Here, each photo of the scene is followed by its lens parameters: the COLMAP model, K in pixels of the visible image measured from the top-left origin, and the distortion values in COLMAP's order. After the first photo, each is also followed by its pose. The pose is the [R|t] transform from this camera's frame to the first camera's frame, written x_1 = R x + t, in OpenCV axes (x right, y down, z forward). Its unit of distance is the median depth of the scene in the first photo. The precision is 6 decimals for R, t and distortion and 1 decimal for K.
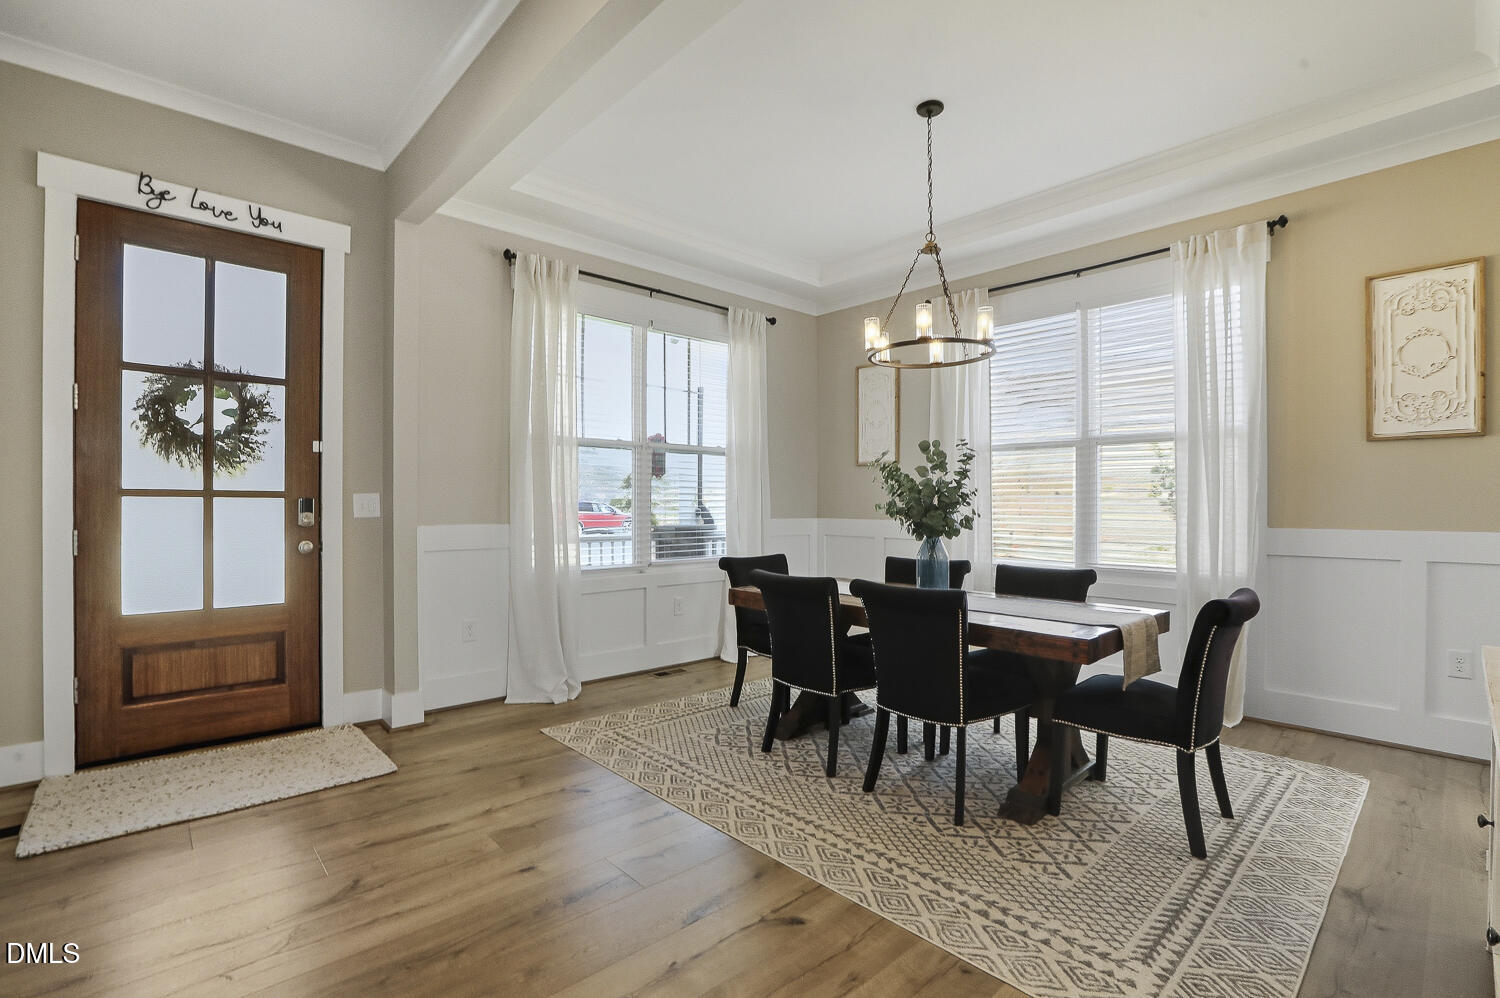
lens RADIAL K [[699.8, 0, 751.3], [0, 699.8, 502.7], [0, 0, 1]] dist [-0.044052, 0.004596]
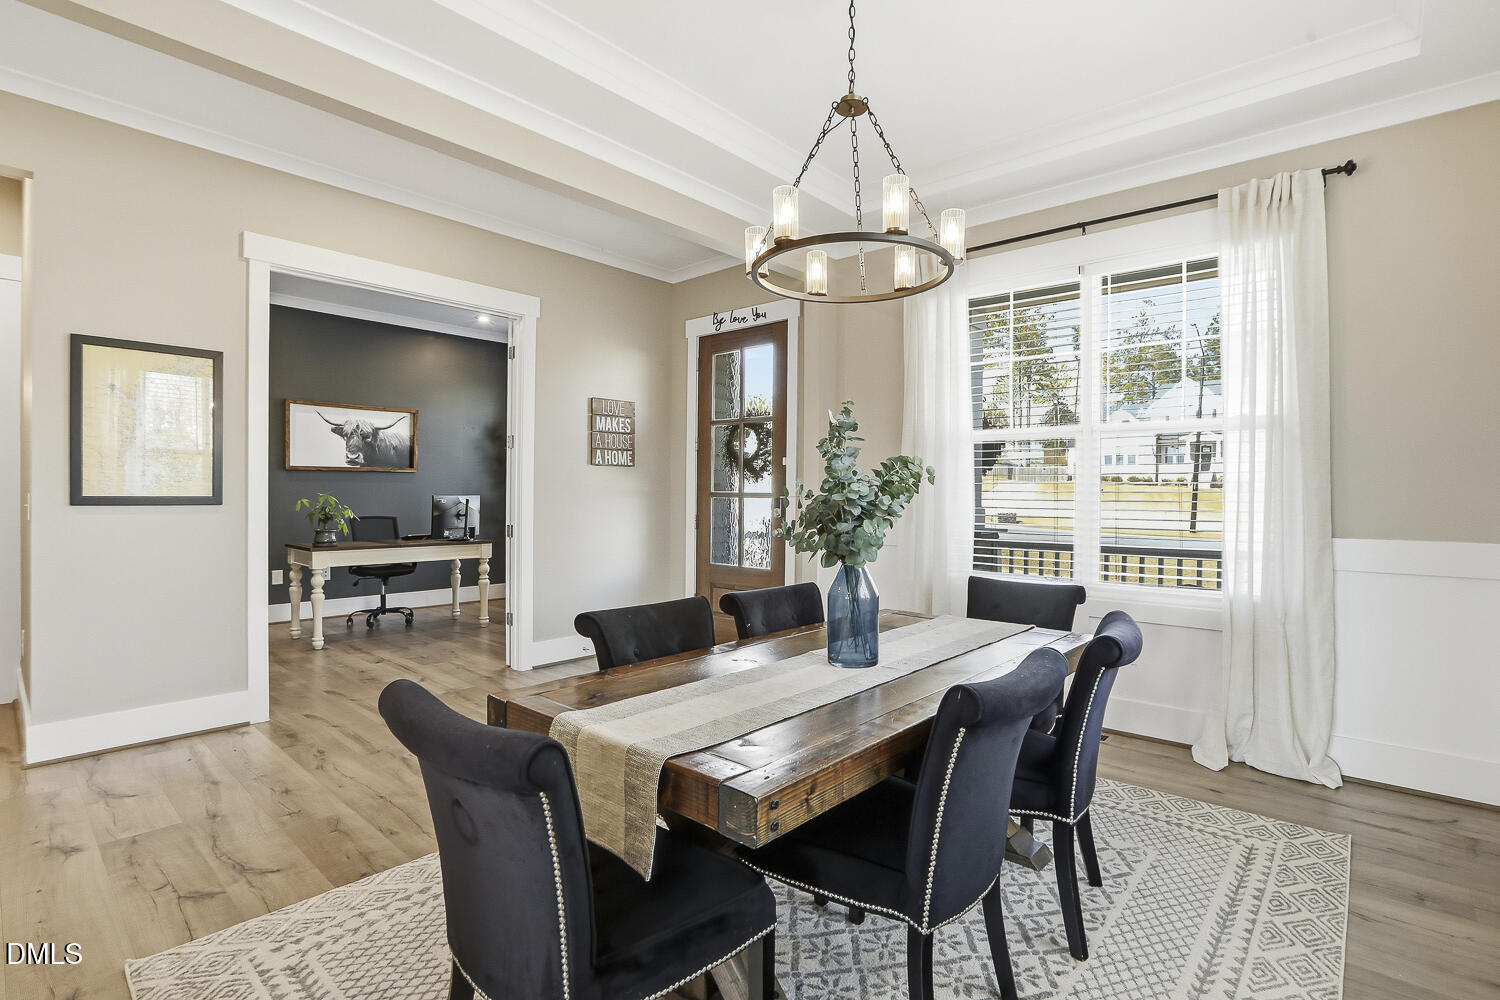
lens RADIAL K [[699.8, 0, 741.7], [0, 699.8, 505.2], [0, 0, 1]] dist [-0.044052, 0.004596]
pose [[0.099276, 0.015530, -0.994939, 0.899389], [-0.001209, 0.999879, 0.015487, -0.013924], [0.995059, -0.000335, 0.099282, 0.863605]]
